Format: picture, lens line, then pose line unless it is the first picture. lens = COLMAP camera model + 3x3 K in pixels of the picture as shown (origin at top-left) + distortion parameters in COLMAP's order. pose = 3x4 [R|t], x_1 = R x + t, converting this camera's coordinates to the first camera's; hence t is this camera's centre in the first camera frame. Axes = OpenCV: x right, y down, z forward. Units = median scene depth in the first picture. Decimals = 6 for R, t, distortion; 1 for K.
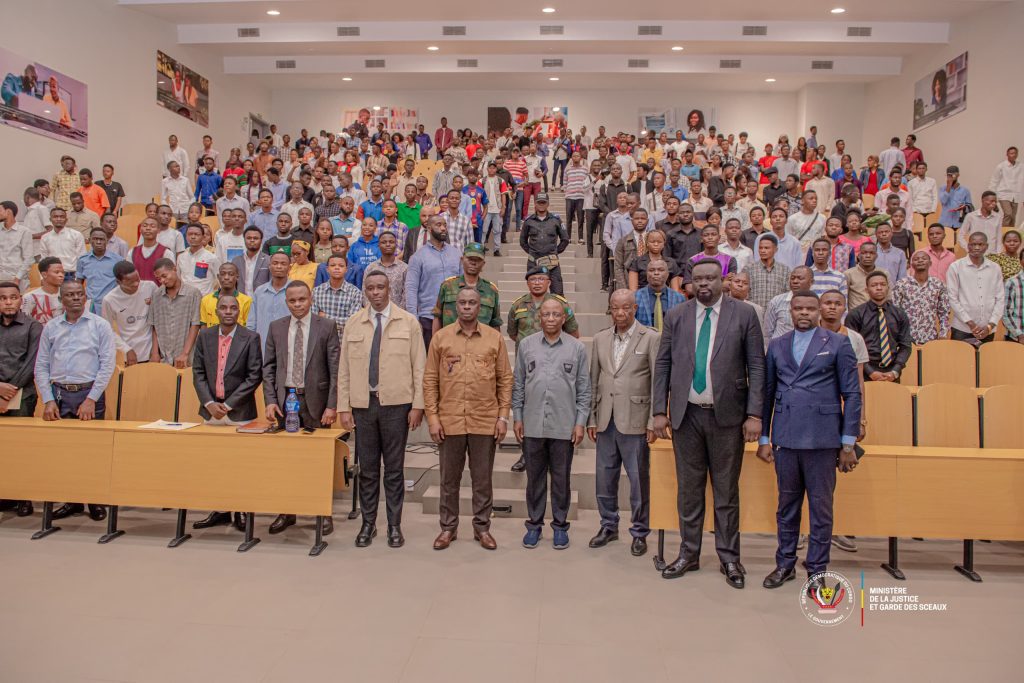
lens RADIAL K [[1909.9, 0, 512.0], [0, 1909.9, 341.5], [0, 0, 1]] dist [0.070095, -0.089146]
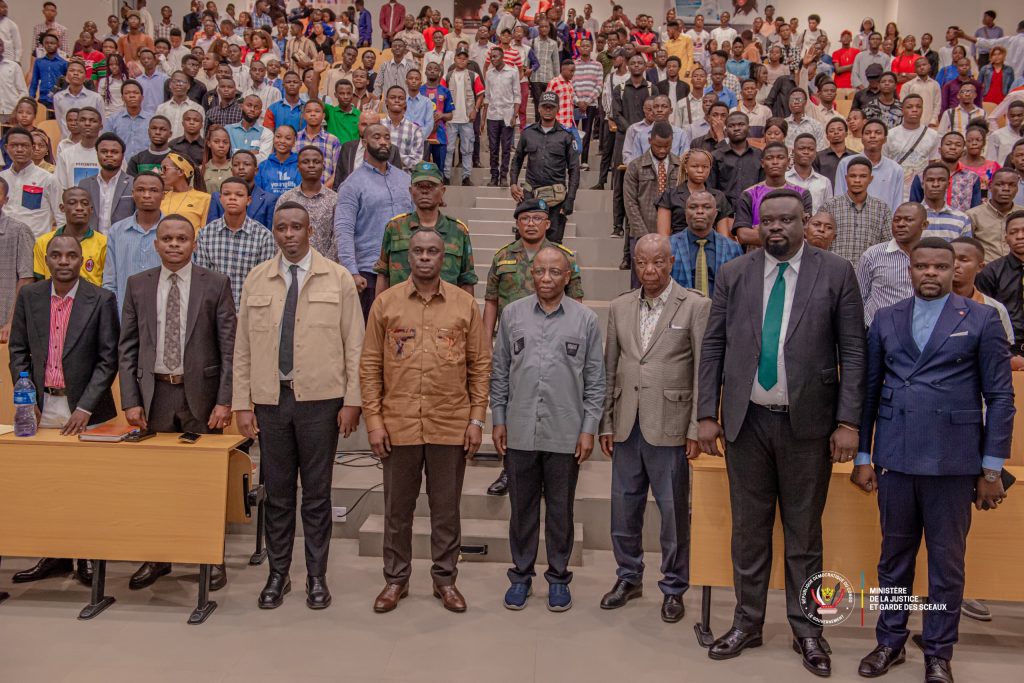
lens RADIAL K [[1490.5, 0, 520.2], [0, 1490.5, 347.1], [0, 0, 1]] dist [0.105618, 0.023654]
pose [[0.998803, 0.008025, 0.048256, -0.015193], [-0.010539, 0.998588, 0.052060, -0.014299], [-0.047770, -0.052506, 0.997477, 0.466148]]
